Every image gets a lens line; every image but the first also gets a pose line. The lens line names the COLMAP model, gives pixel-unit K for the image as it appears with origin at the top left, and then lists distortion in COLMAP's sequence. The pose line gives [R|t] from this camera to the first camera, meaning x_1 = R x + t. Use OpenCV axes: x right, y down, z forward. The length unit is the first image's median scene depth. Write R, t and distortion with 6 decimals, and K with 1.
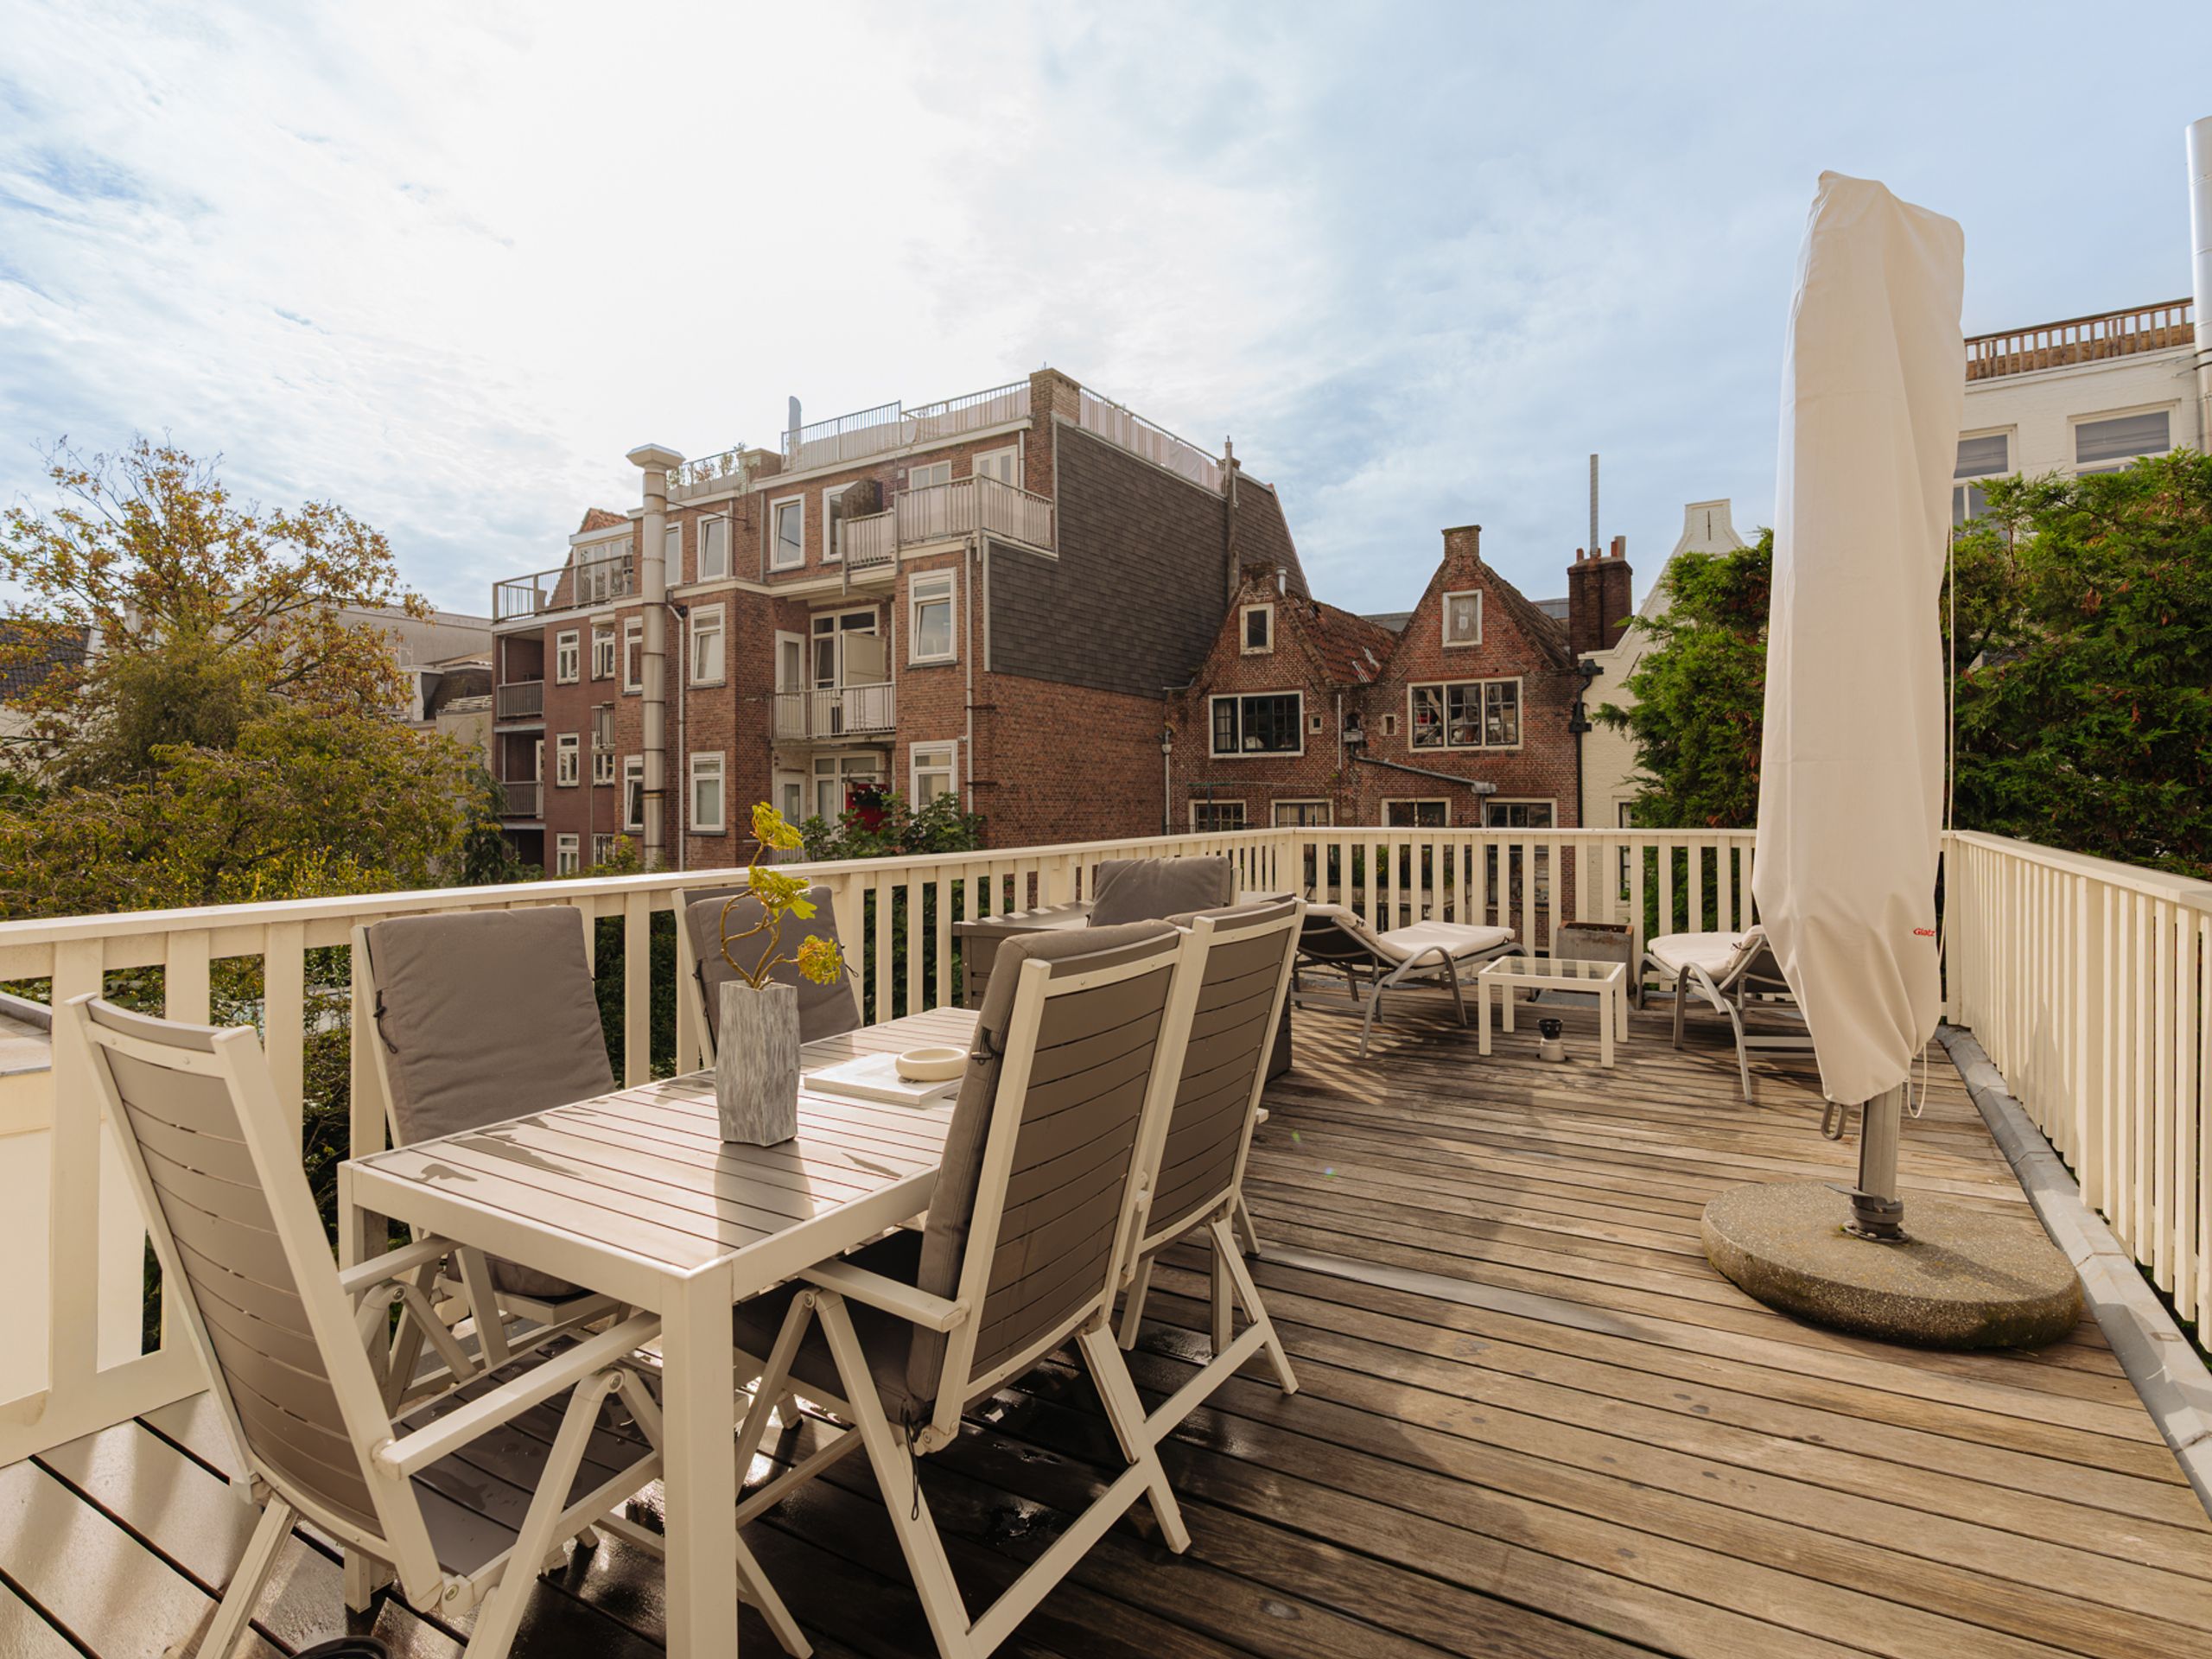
lens RADIAL K [[1139.9, 0, 1098.8], [0, 1139.9, 787.7], [0, 0, 1]] dist [-0.024349, 0.000048]
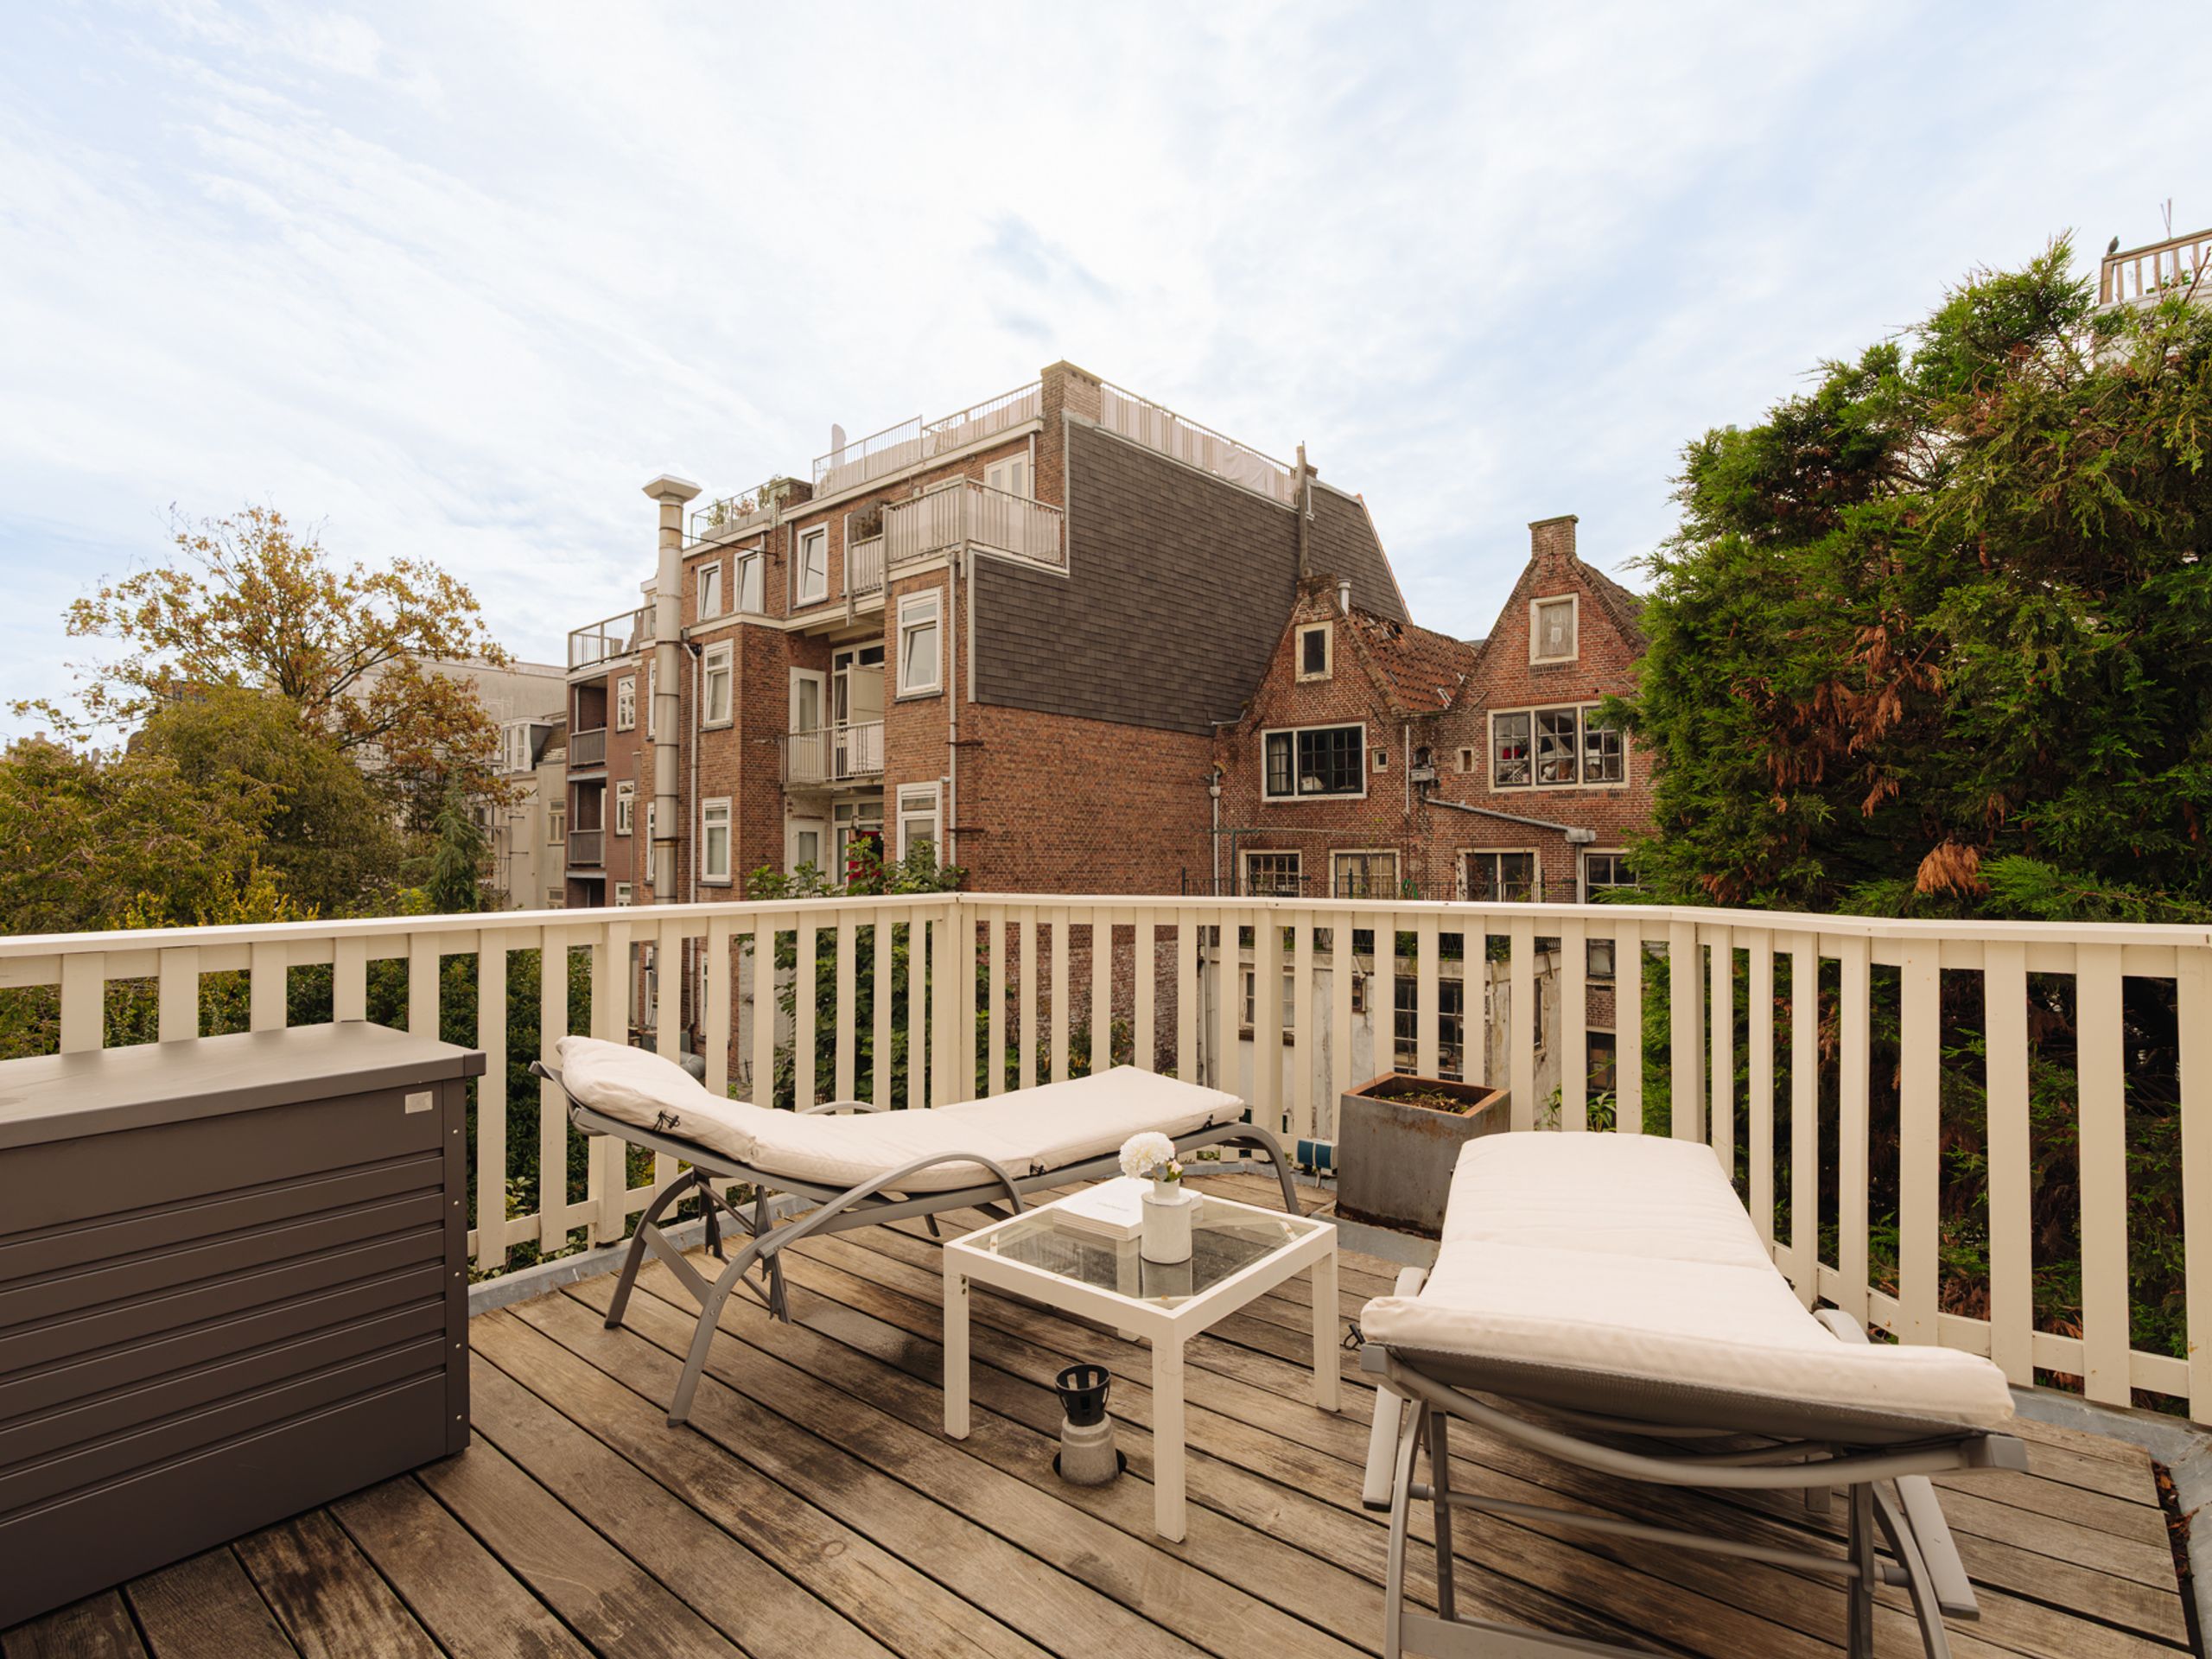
lens RADIAL K [[1126.7, 0, 1081.7], [0, 1126.7, 821.3], [0, 0, 1]] dist [-0.014049, 0.001338]
pose [[0.986841, -0.001771, -0.161683, 0.107177], [-0.000702, 0.999884, -0.015239, 0.002219], [0.161691, 0.015152, 0.986725, 0.136683]]
